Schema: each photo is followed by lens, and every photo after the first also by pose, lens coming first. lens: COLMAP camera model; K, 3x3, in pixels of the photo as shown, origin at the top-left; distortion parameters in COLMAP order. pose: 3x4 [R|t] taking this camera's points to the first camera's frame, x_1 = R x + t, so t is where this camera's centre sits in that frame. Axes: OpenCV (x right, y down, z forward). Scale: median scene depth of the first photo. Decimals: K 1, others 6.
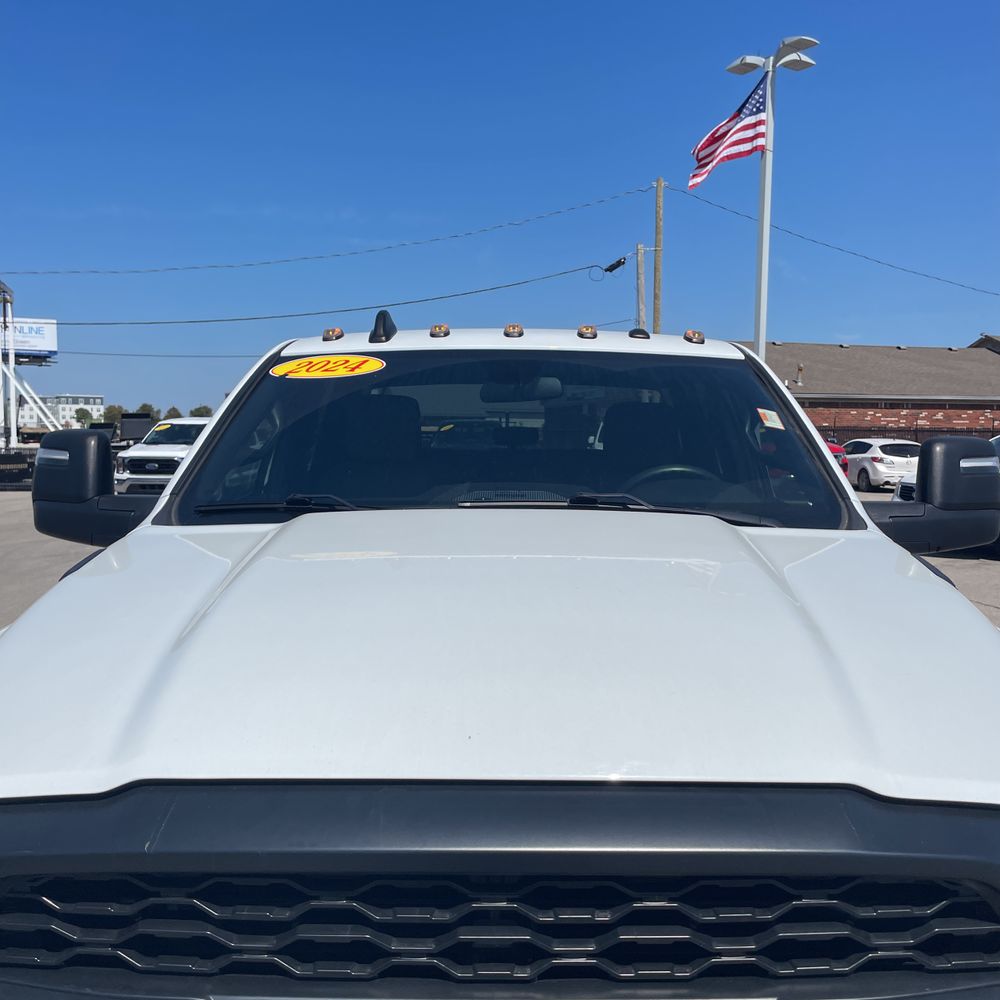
lens RADIAL K [[1010.7, 0, 499.7], [0, 1010.7, 514.9], [0, 0, 1]] dist [0.100321, -0.158824]
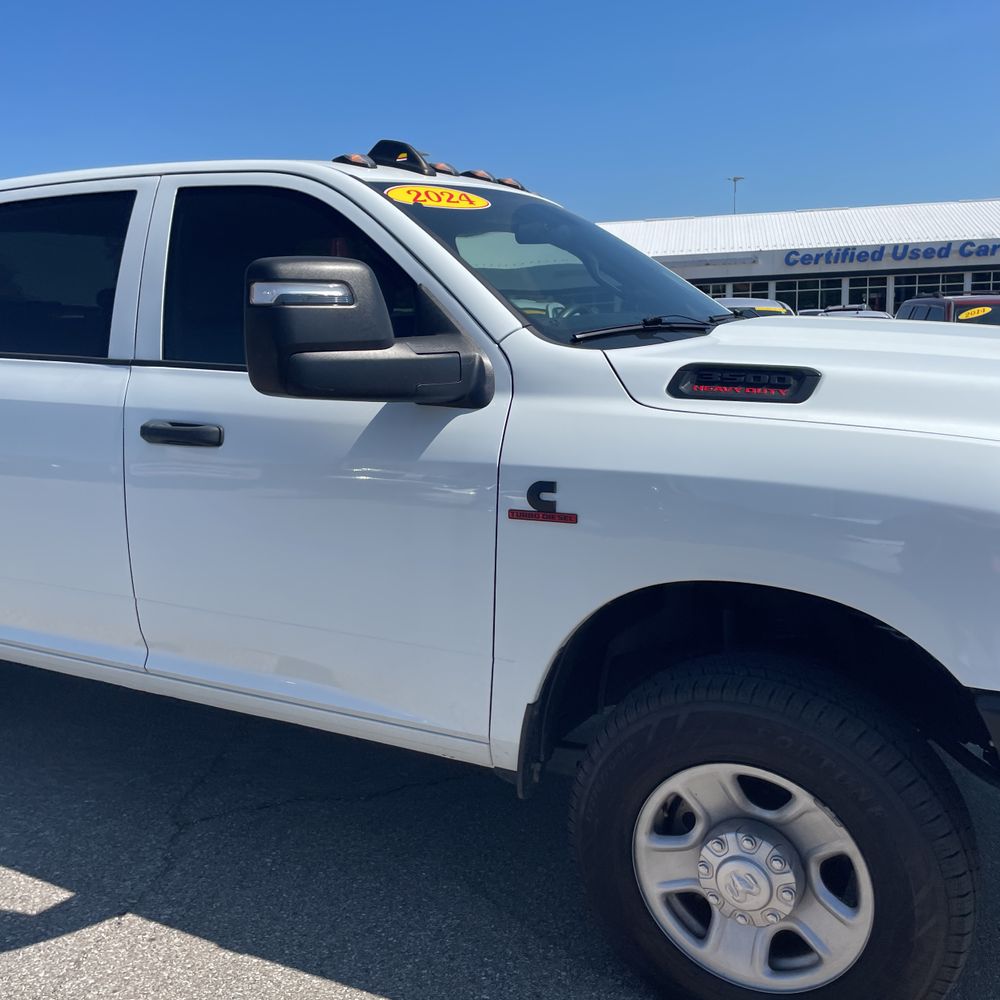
lens RADIAL K [[1002.4, 0, 500.0], [0, 1002.4, 500.0], [0, 0, 1]] dist [0.095915, -0.150924]
pose [[0.441428, -0.176835, 0.879699, -0.158516], [0.110445, 0.983641, 0.142309, 0.000422], [-0.890474, 0.034339, 0.453737, 0.083173]]
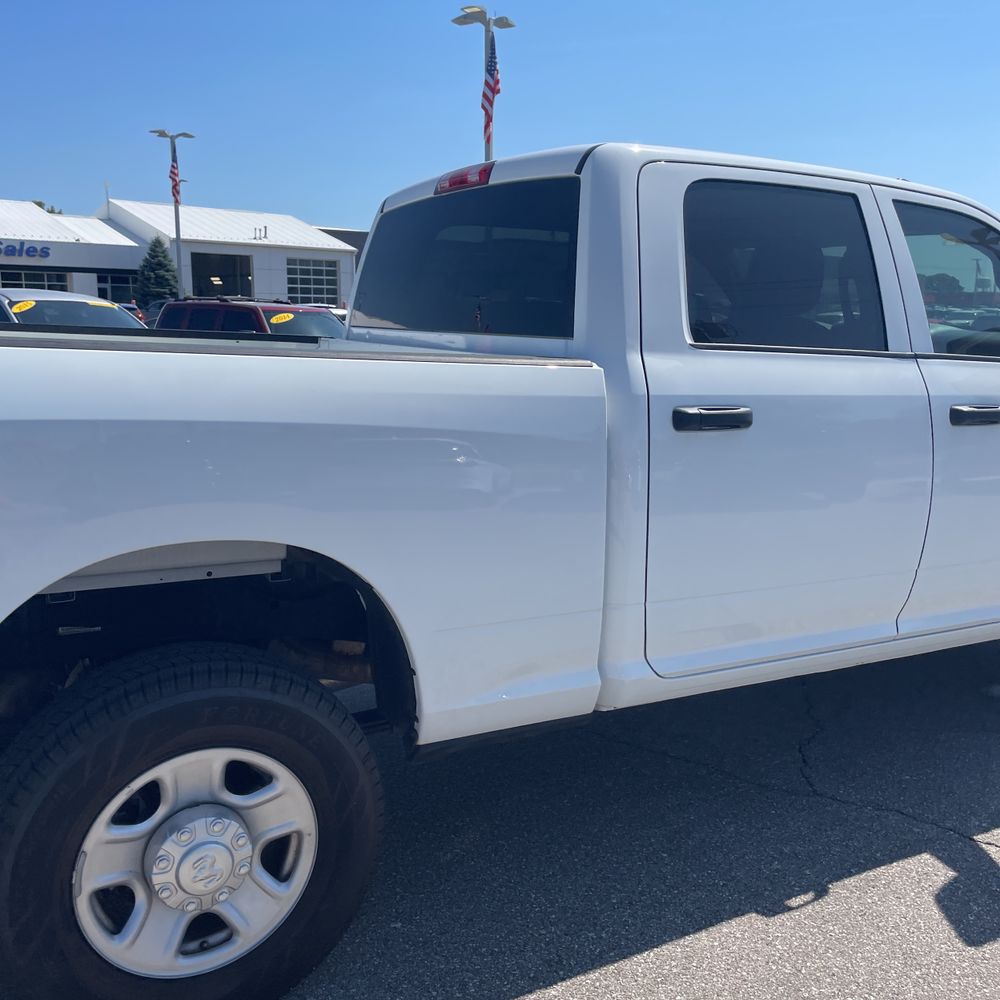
lens RADIAL K [[1002.4, 0, 500.0], [0, 1002.4, 500.0], [0, 0, 1]] dist [0.095915, -0.150924]
pose [[-0.510902, -0.171751, 0.842307, -0.155885], [0.055296, 0.971243, 0.231581, -0.023500], [-0.857858, 0.164892, -0.486713, 0.341170]]
